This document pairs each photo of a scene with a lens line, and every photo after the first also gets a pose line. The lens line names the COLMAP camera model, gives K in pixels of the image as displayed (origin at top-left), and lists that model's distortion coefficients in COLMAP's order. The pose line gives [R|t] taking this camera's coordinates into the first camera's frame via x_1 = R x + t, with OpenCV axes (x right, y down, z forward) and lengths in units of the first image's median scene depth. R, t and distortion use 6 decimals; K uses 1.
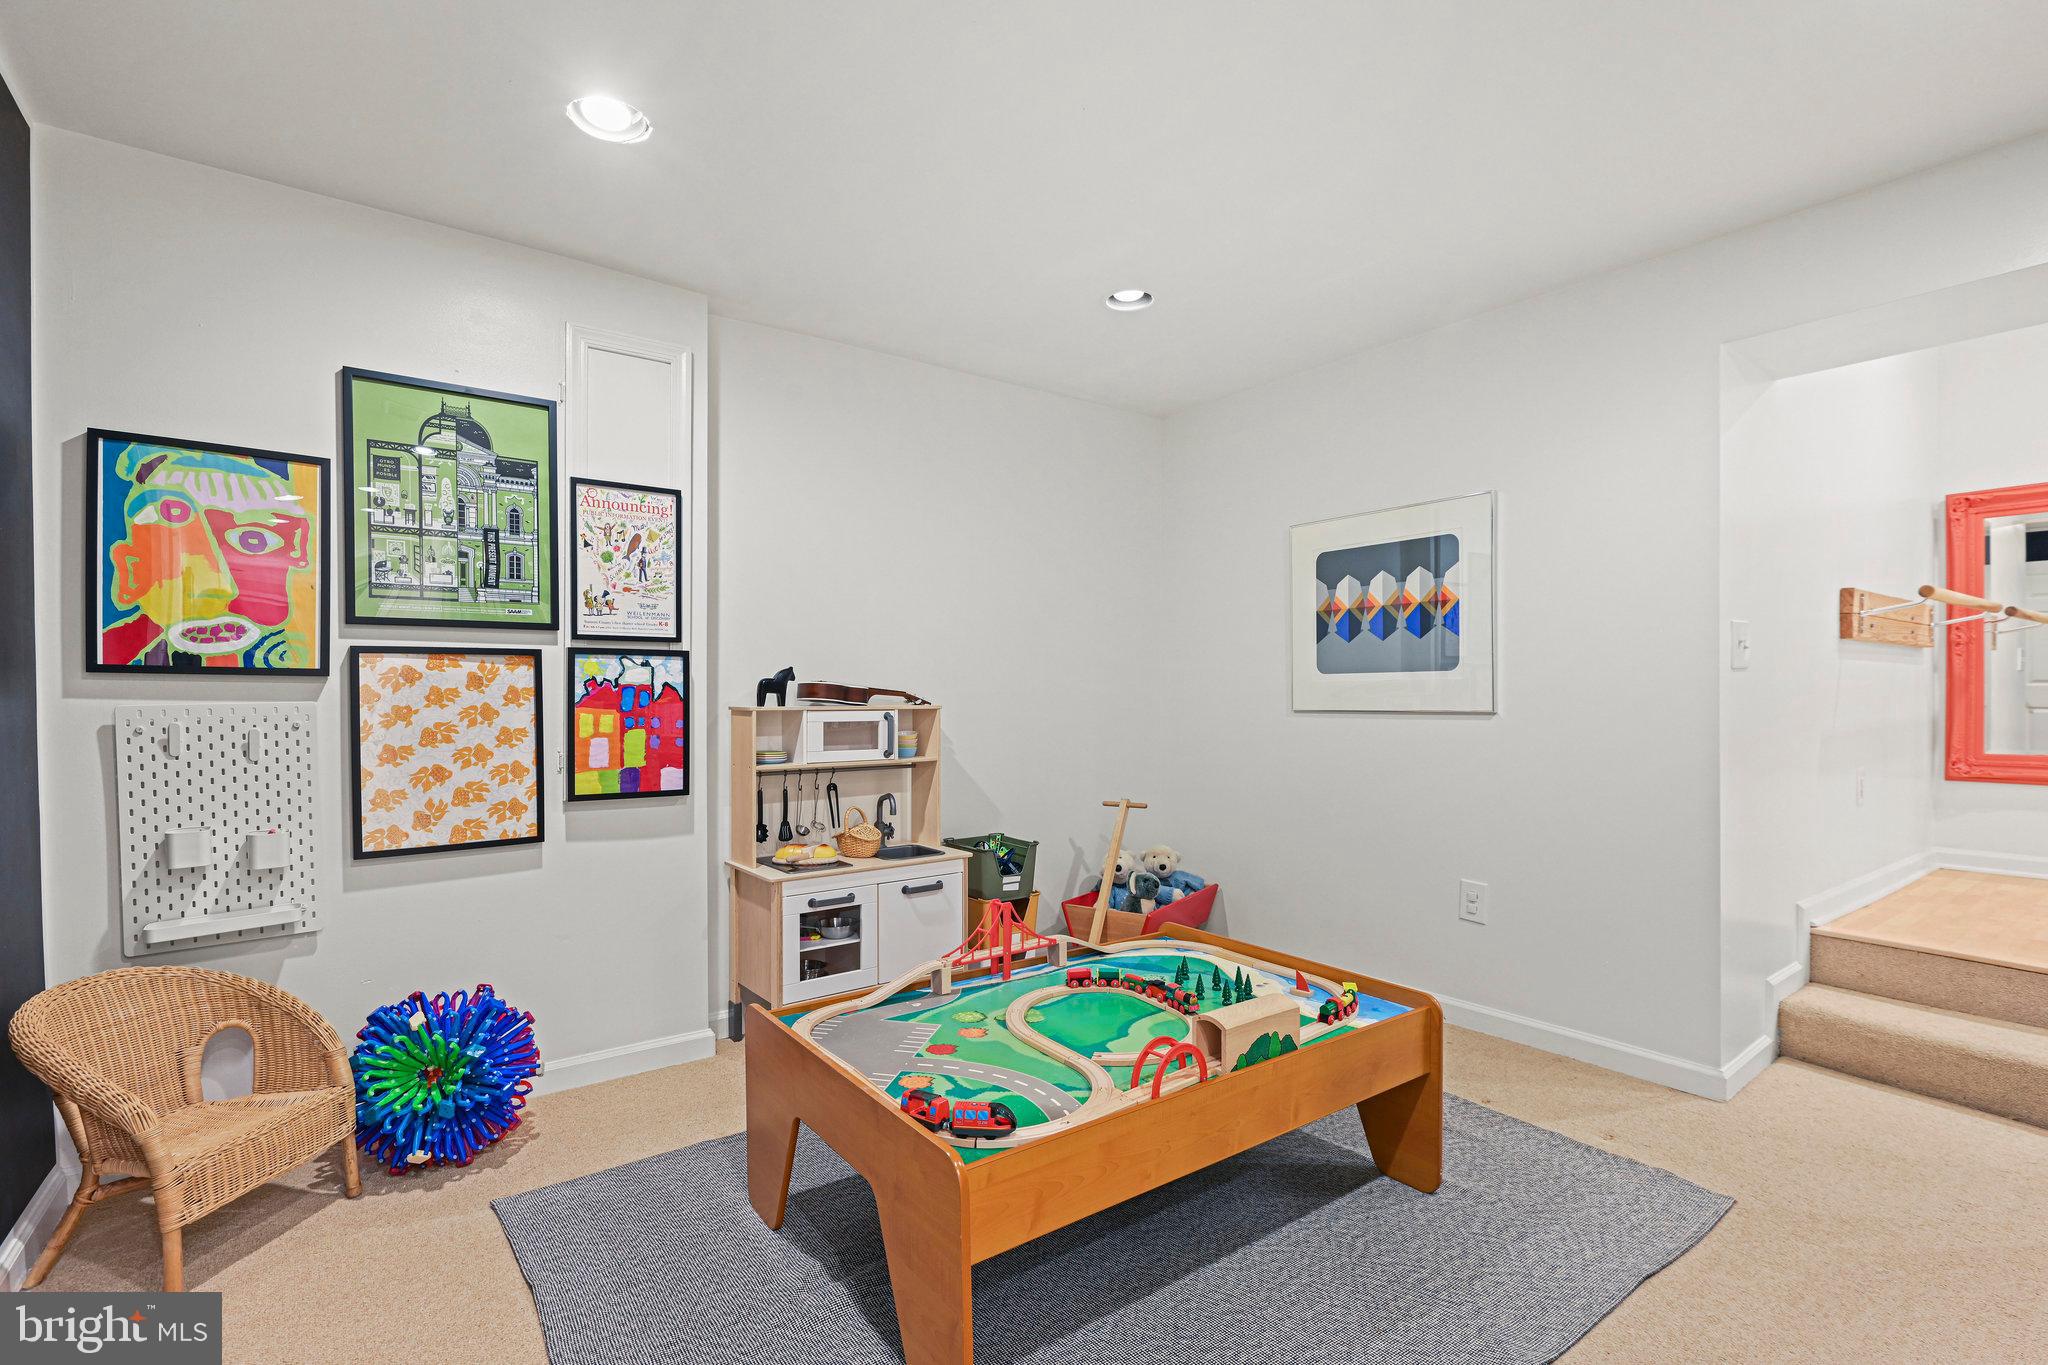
lens RADIAL K [[963.6, 0, 1033.1], [0, 963.6, 693.1], [0, 0, 1]] dist [-0.005583, -0.000498]
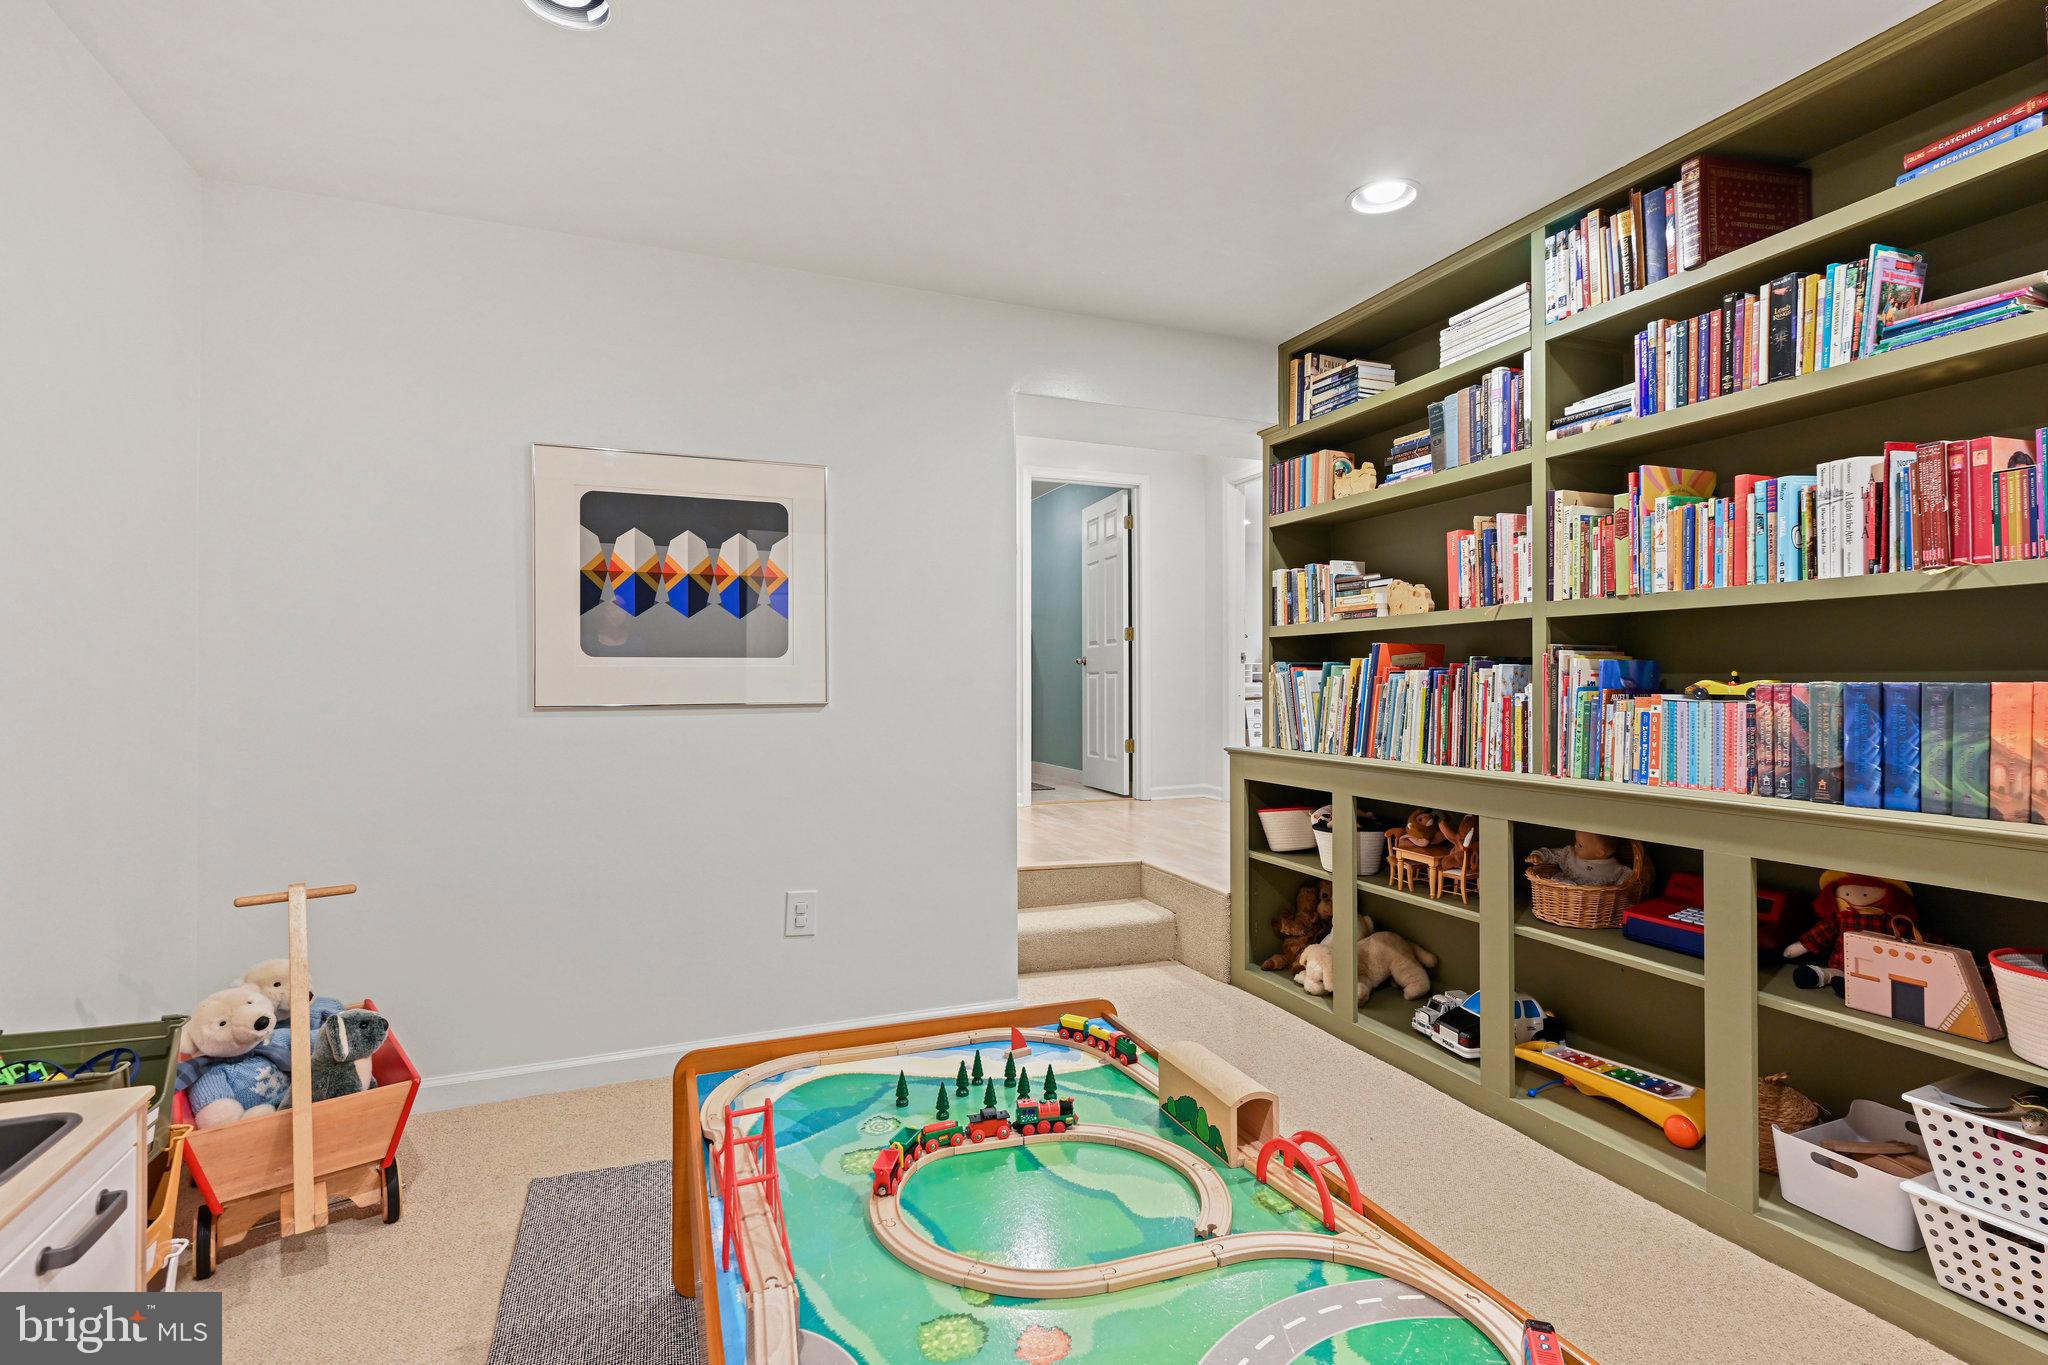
lens RADIAL K [[963.6, 0, 1021.9], [0, 963.6, 677.1], [0, 0, 1]] dist [-0.005583, -0.000498]
pose [[0.258197, 0.004523, 0.966082, -0.355235], [-0.001316, 0.999990, -0.004329, -0.001998], [-0.966091, -0.000154, 0.258200, 0.550888]]
